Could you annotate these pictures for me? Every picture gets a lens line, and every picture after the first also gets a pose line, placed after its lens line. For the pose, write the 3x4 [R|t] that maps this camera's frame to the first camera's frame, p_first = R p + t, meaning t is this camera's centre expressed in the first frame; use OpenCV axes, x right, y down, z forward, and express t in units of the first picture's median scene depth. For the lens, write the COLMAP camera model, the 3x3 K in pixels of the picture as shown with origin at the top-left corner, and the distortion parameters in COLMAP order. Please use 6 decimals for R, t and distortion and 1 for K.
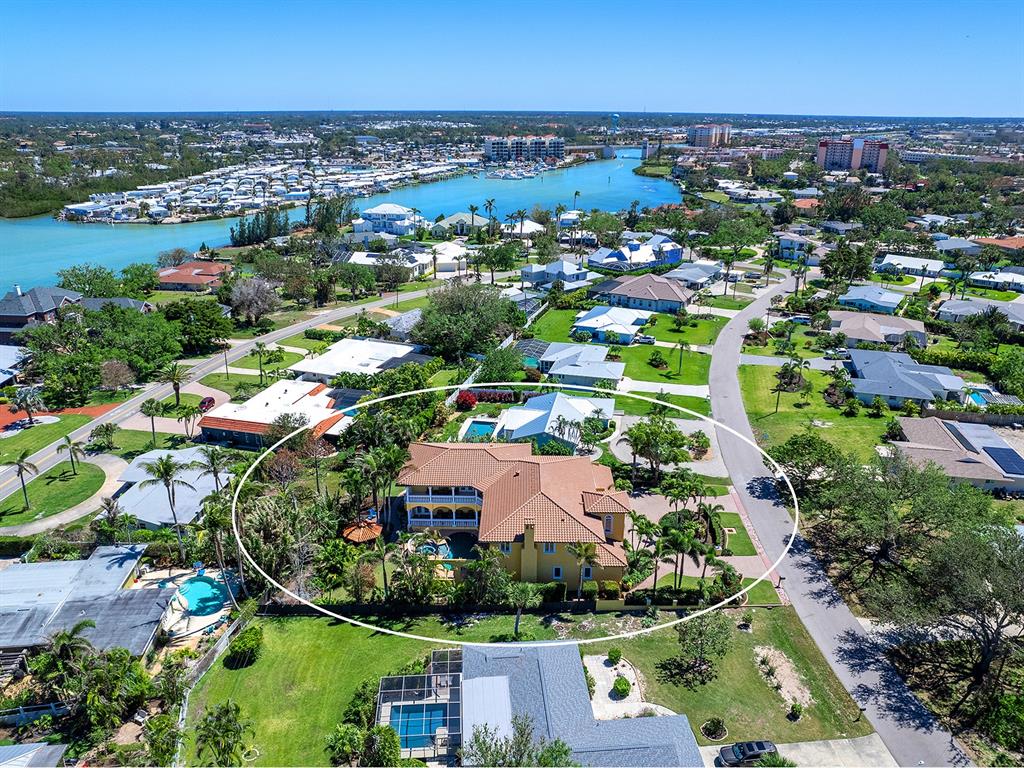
lens RADIAL K [[709.2, 0, 512.0], [0, 709.2, 384.0], [0, 0, 1]] dist [-0.022816, 0.003636]
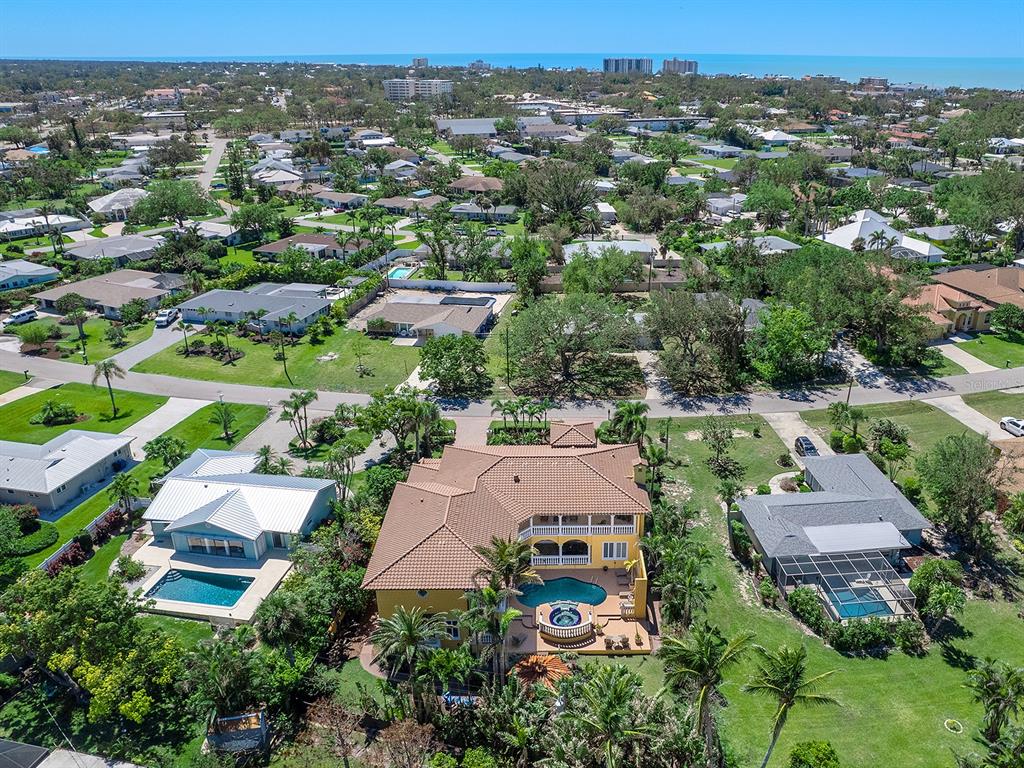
lens RADIAL K [[786.4, 0, 528.1], [0, 786.4, 385.4], [0, 0, 1]] dist [-0.025136, 0.000382]
pose [[0.014428, -0.396840, 0.917774, -0.917977], [0.366511, 0.856084, 0.364404, -0.333899], [-0.930302, 0.331116, 0.157798, 0.991066]]
